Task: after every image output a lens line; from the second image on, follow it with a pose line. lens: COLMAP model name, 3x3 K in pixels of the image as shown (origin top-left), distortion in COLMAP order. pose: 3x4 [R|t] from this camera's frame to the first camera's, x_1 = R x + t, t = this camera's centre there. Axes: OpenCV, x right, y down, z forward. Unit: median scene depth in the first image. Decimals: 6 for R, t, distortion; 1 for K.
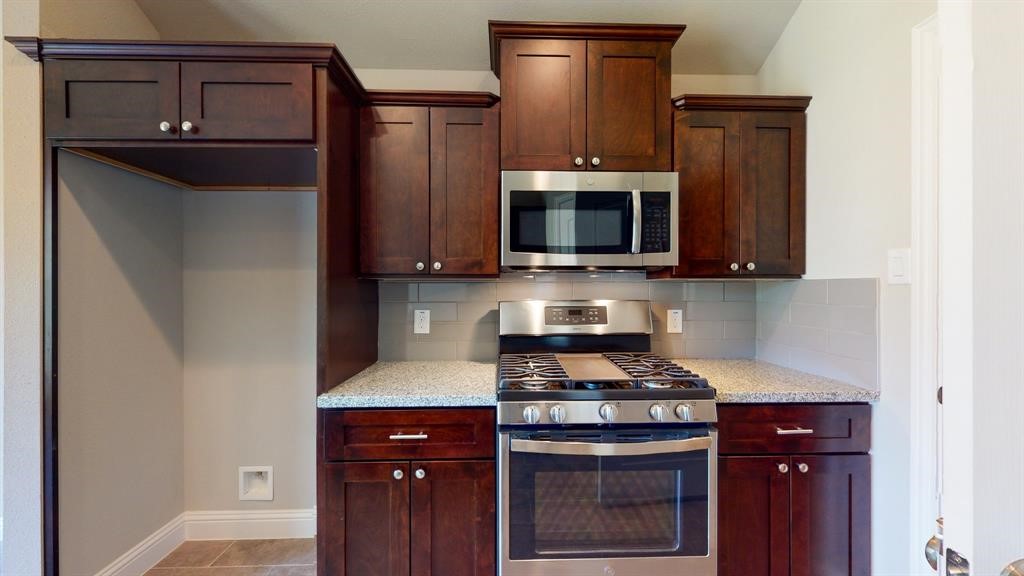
lens RADIAL K [[391.6, 0, 516.0], [0, 391.6, 287.9], [0, 0, 1]] dist [0.001925, 0.000094]
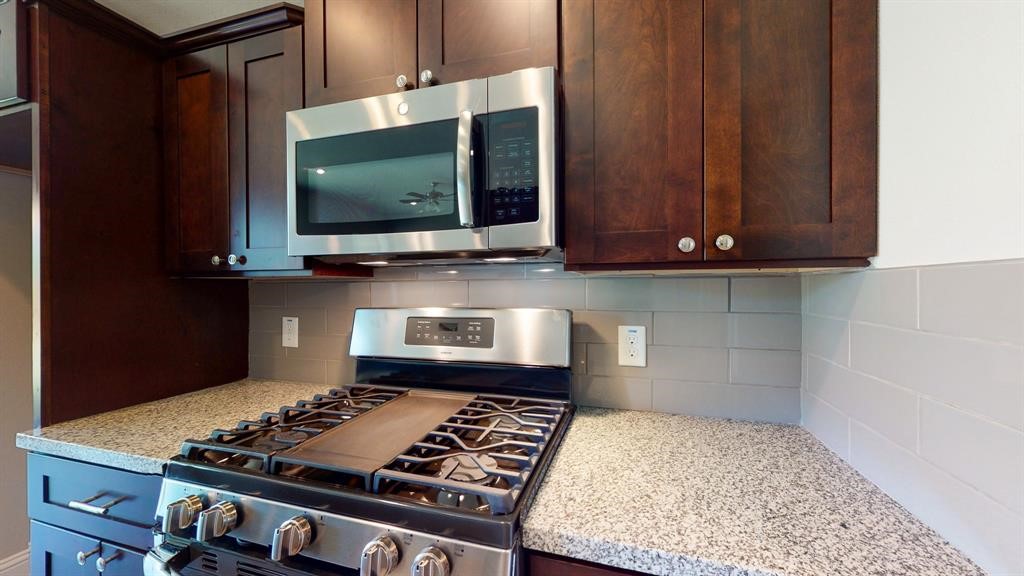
lens RADIAL K [[391.6, 0, 516.0], [0, 391.6, 287.9], [0, 0, 1]] dist [0.001925, 0.000094]
pose [[0.941171, -0.003752, -0.337909, 0.517961], [0.004724, 0.999987, 0.002056, -0.002573], [0.337897, -0.003531, 0.941177, 0.469920]]
